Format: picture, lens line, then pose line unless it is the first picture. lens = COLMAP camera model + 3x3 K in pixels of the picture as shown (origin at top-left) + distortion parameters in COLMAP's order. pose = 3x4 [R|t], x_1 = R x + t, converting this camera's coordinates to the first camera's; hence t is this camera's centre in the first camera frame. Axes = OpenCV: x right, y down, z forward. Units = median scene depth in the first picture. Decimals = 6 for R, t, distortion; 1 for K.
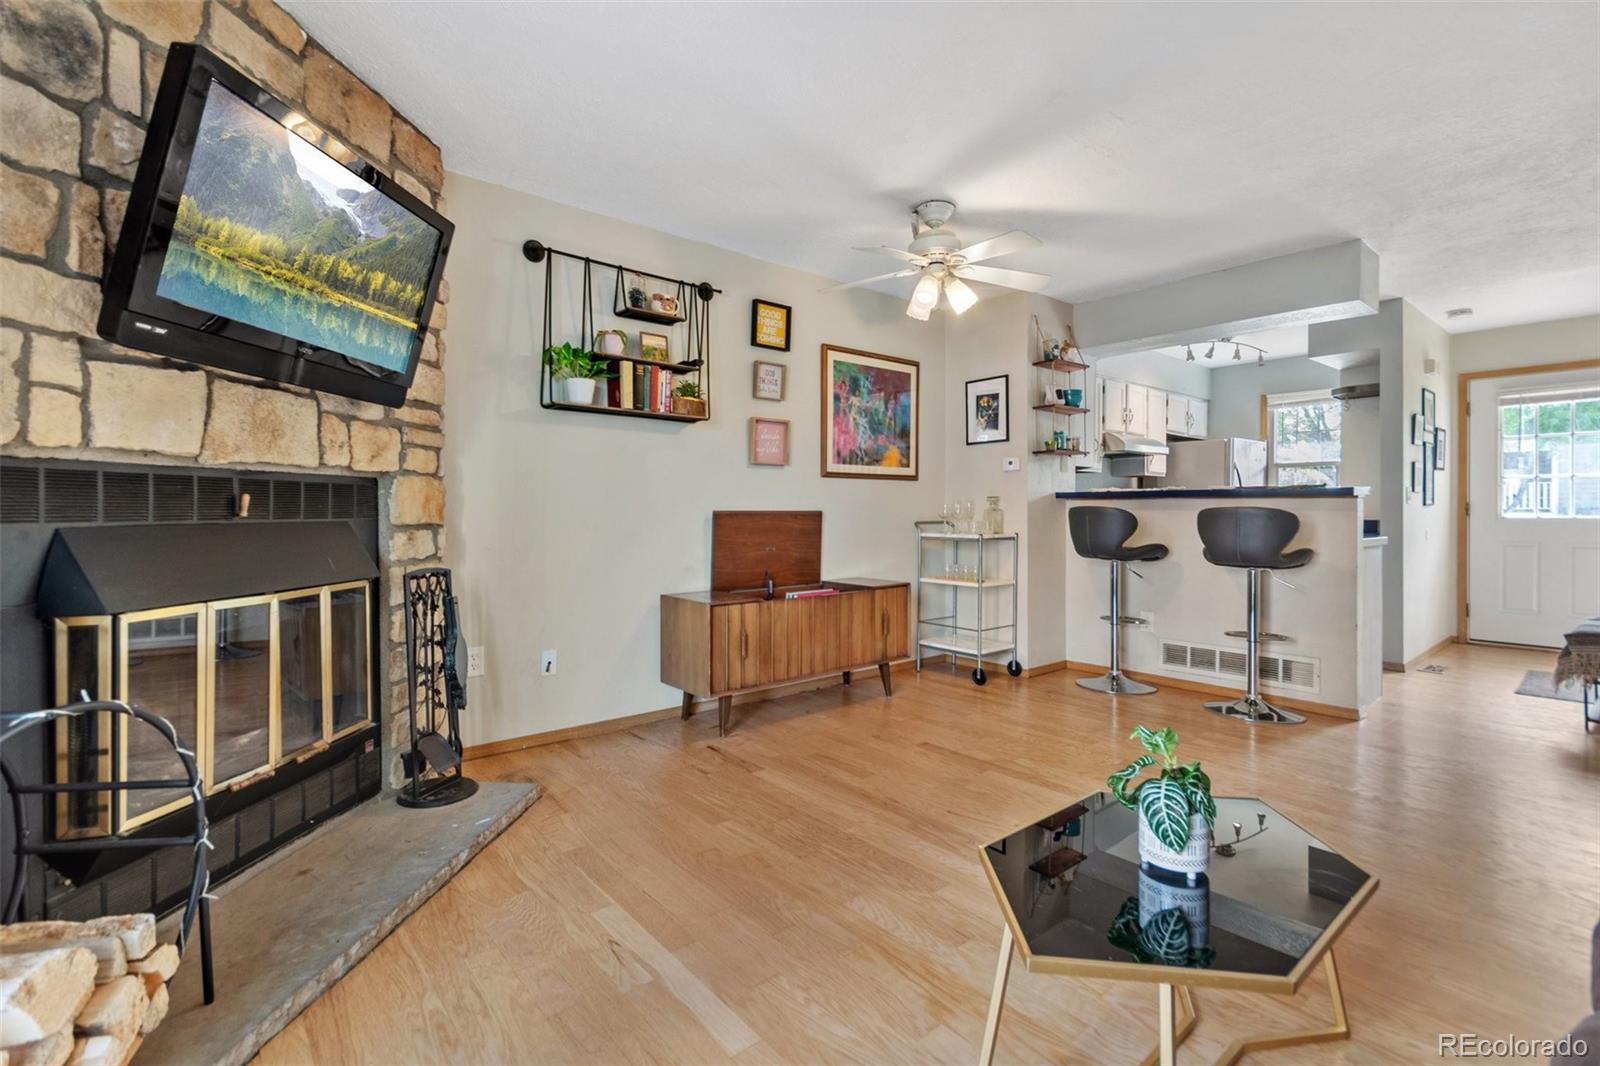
lens RADIAL K [[709.9, 0, 802.2], [0, 709.9, 519.4], [0, 0, 1]] dist [-0.000246, -0.000002]
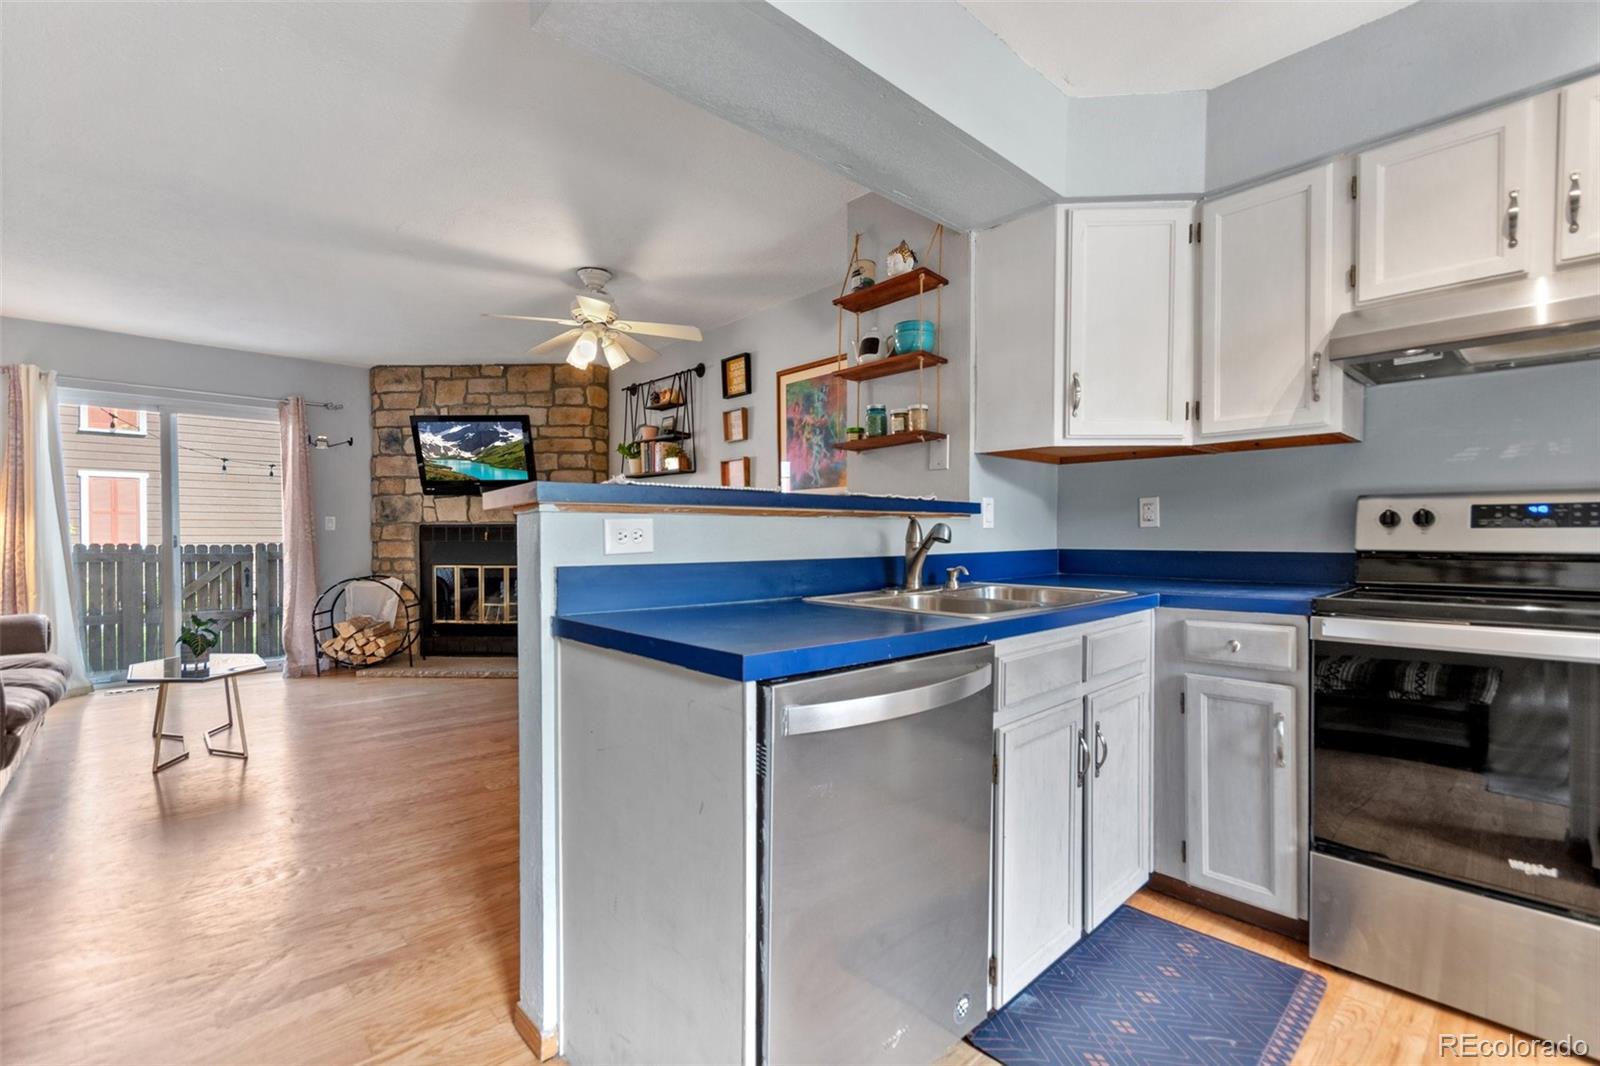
lens RADIAL K [[709.9, 0, 801.9], [0, 709.9, 538.7], [0, 0, 1]] dist [-0.000246, -0.000002]
pose [[0.048644, 0.004467, -0.998806, 1.035040], [-0.013556, 0.999901, 0.003812, -0.017027], [0.998724, 0.013354, 0.048699, 0.991170]]
